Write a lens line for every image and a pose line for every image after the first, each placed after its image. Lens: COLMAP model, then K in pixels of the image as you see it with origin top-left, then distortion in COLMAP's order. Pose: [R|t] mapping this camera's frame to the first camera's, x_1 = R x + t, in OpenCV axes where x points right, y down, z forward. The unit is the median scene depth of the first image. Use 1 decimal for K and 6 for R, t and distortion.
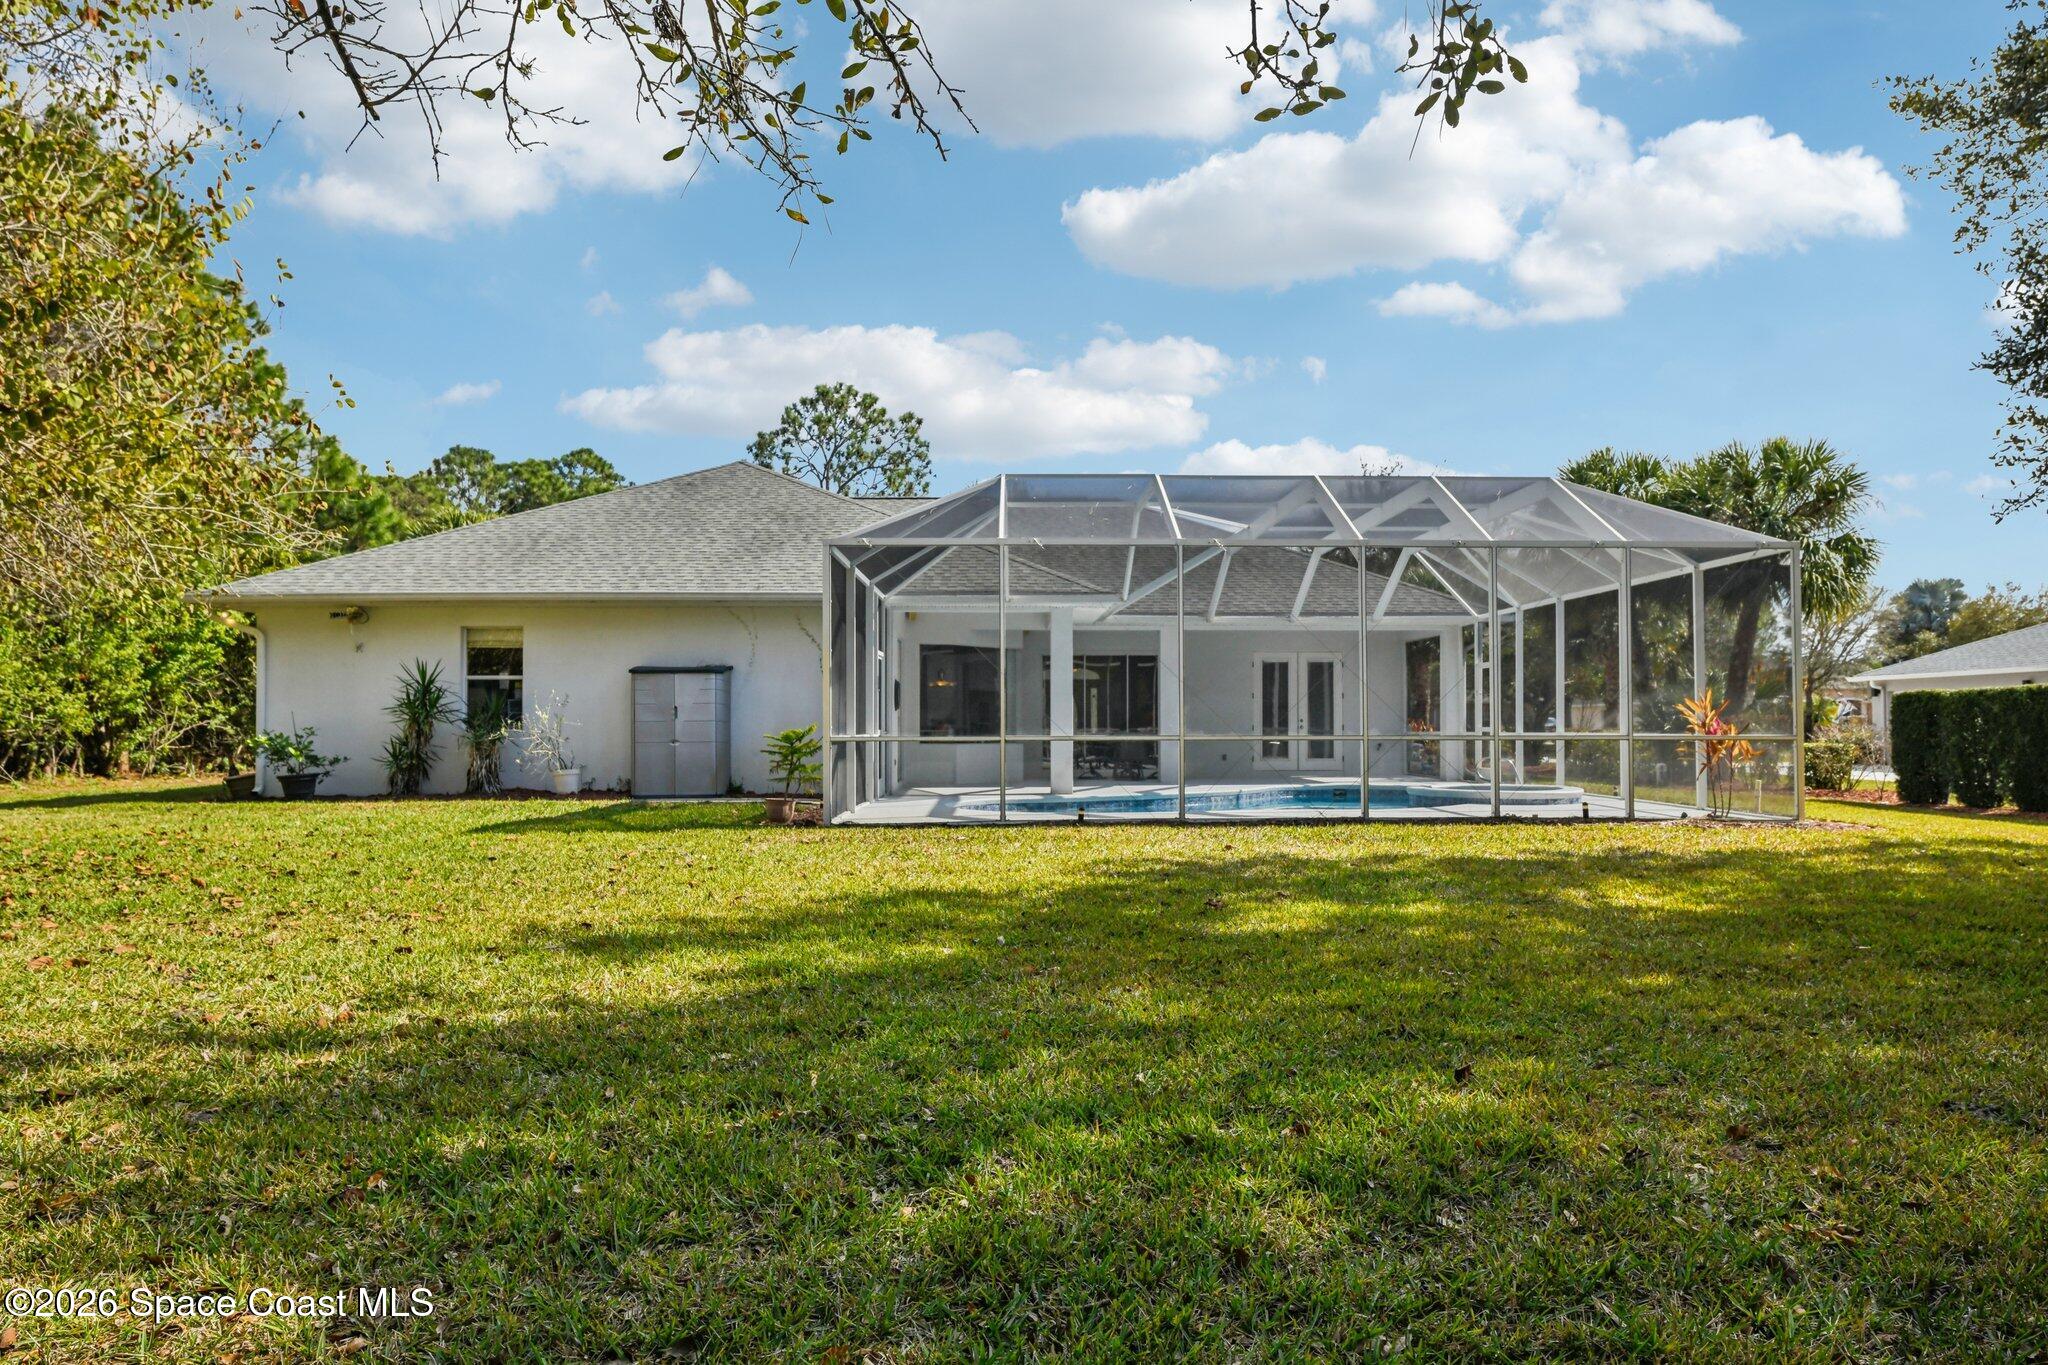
lens RADIAL K [[1287.7, 0, 1024.0], [0, 1287.7, 682.5], [0, 0, 1]] dist [-0.007668, -0.000886]
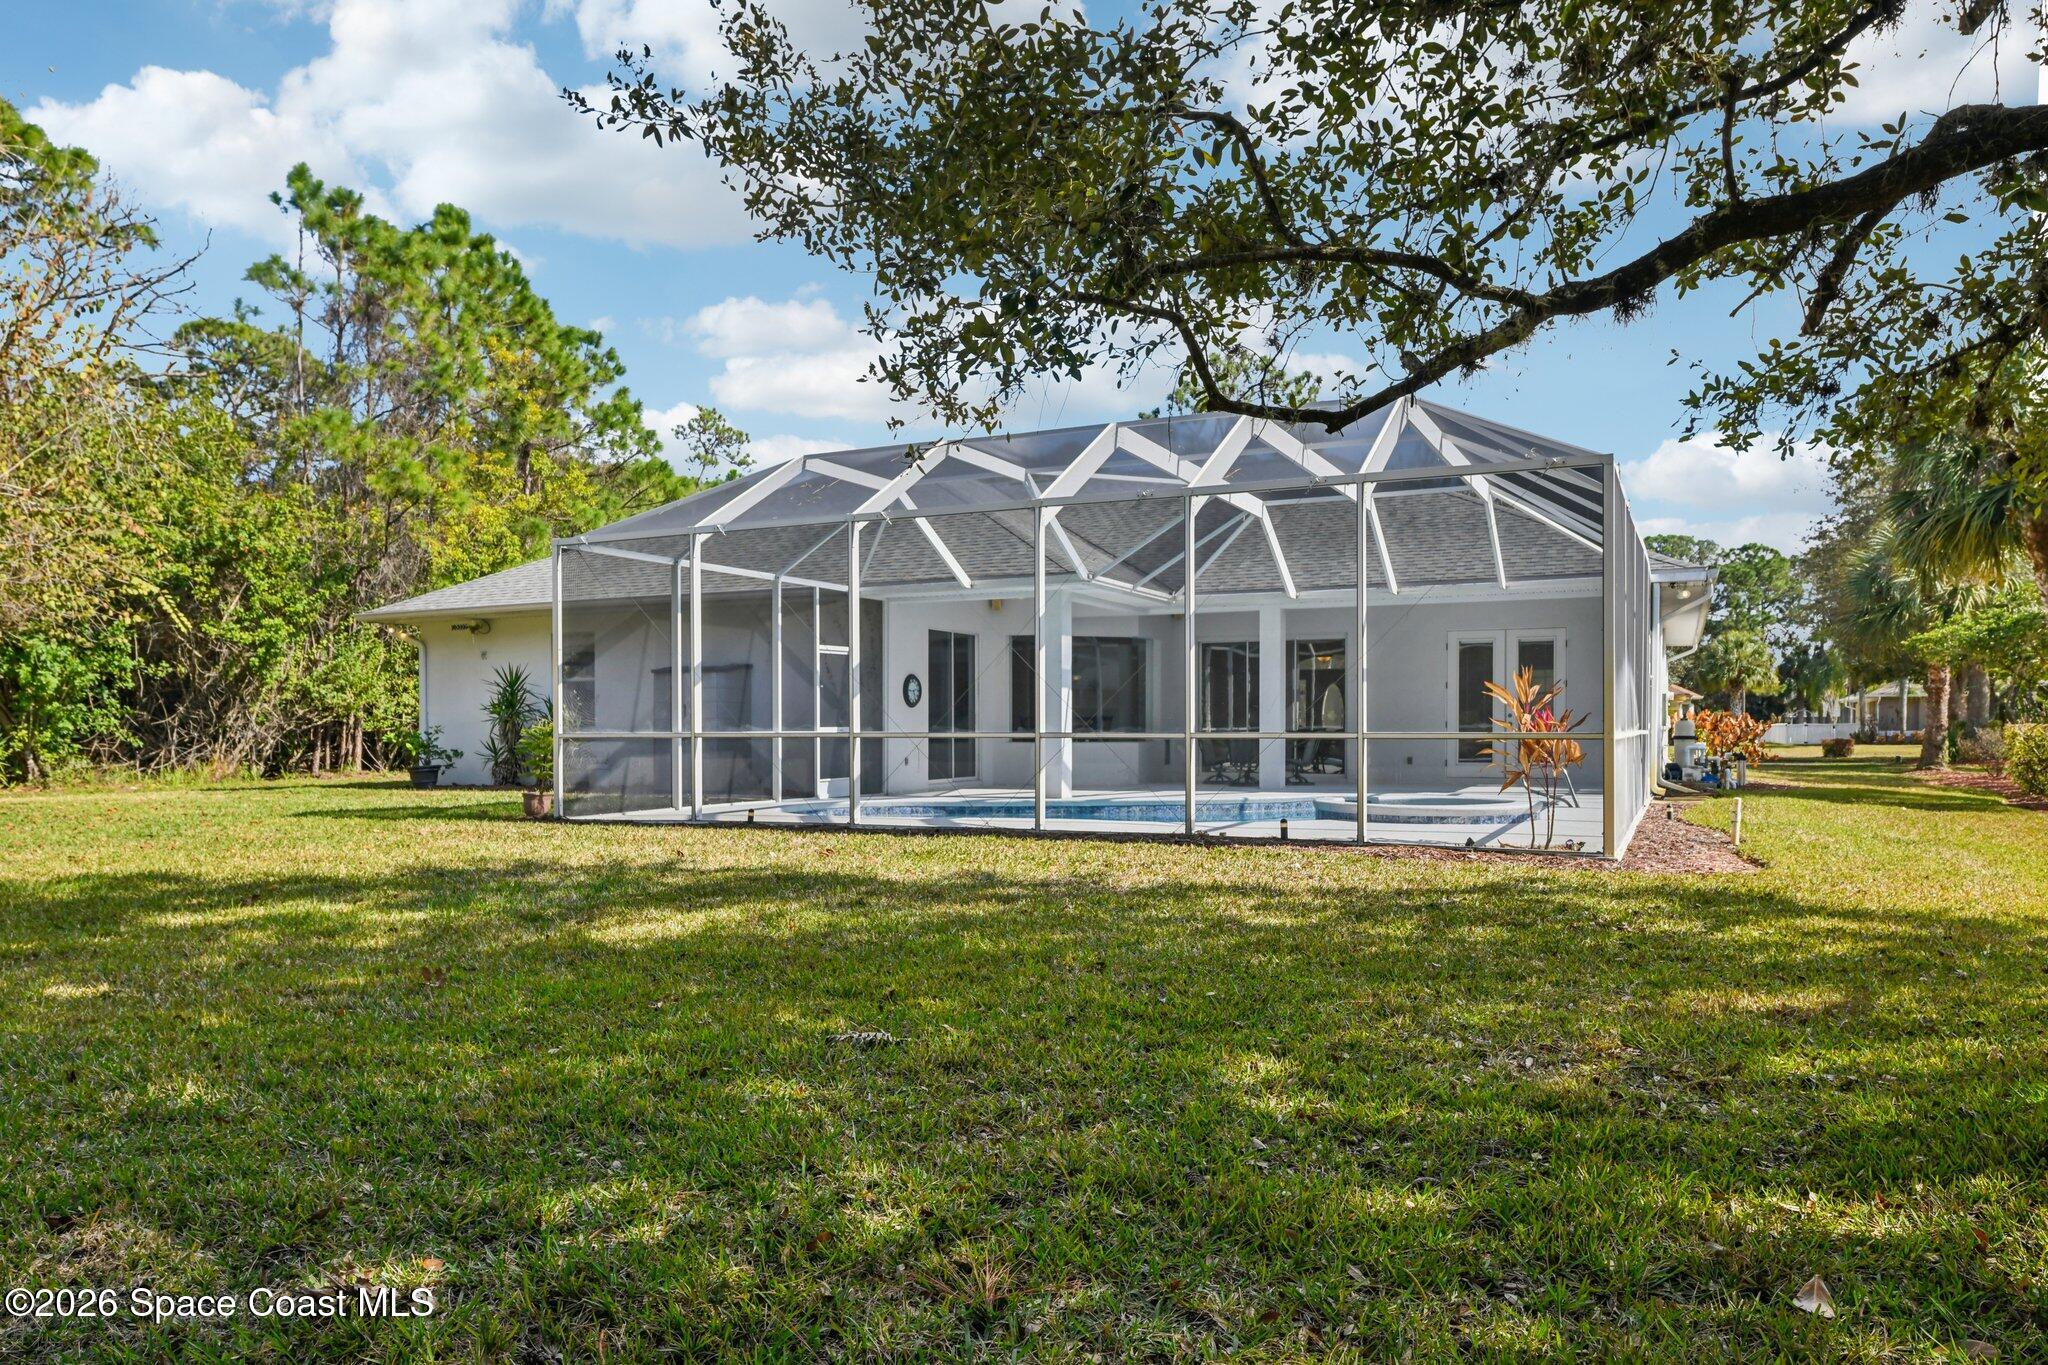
lens RADIAL K [[1400.8, 0, 1024.0], [0, 1400.8, 682.5], [0, 0, 1]] dist [0.007159, 0.000907]
pose [[0.886864, -0.015870, -0.461758, 0.428485], [0.017684, 0.999844, -0.000398, 0.005555], [0.461692, -0.007813, 0.887006, 0.112764]]
